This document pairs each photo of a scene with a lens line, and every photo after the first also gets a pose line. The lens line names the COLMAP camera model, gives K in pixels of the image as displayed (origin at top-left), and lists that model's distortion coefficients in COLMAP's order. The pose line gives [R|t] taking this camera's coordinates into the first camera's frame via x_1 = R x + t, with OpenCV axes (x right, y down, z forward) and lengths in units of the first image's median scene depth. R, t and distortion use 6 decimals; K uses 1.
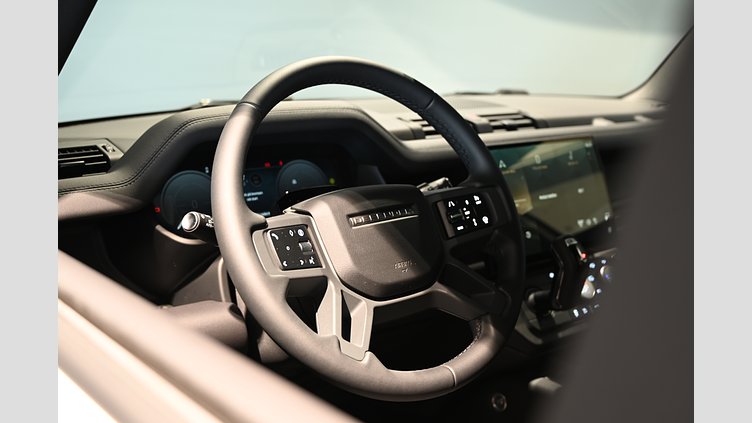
lens RADIAL K [[791.8, 0, 376.0], [0, 791.8, 211.5], [0, 0, 1]] dist [-0.009375, -0.003606]
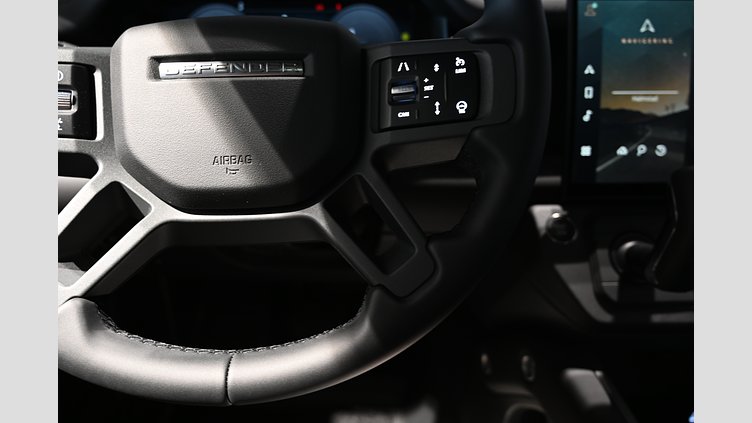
lens RADIAL K [[452.4, 0, 376.0], [0, 452.4, 211.5], [0, 0, 1]] dist [-0.001169, -0.000715]
pose [[0.804690, 0.271221, -0.528123, 0.267611], [-0.119759, 0.945419, 0.303051, -0.007580], [0.581491, -0.180615, 0.793250, 0.729077]]
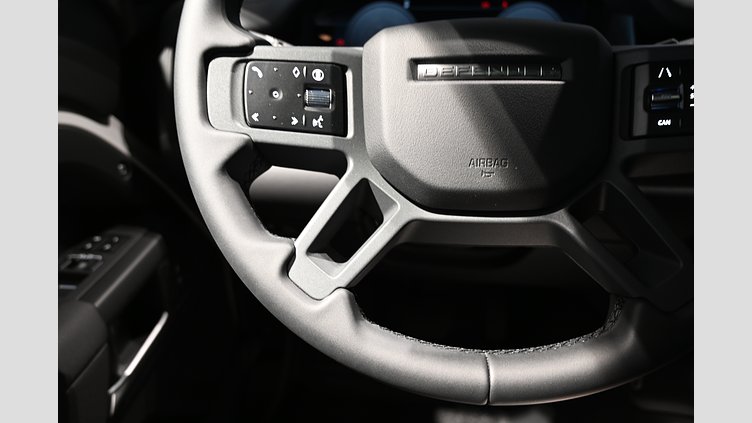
lens RADIAL K [[452.4, 0, 376.0], [0, 452.4, 211.5], [0, 0, 1]] dist [-0.001169, -0.000715]
pose [[0.722989, 0.320471, -0.612033, 0.168017], [-0.133122, 0.933923, 0.331763, 0.002226], [0.677912, -0.158386, 0.717878, 0.647382]]
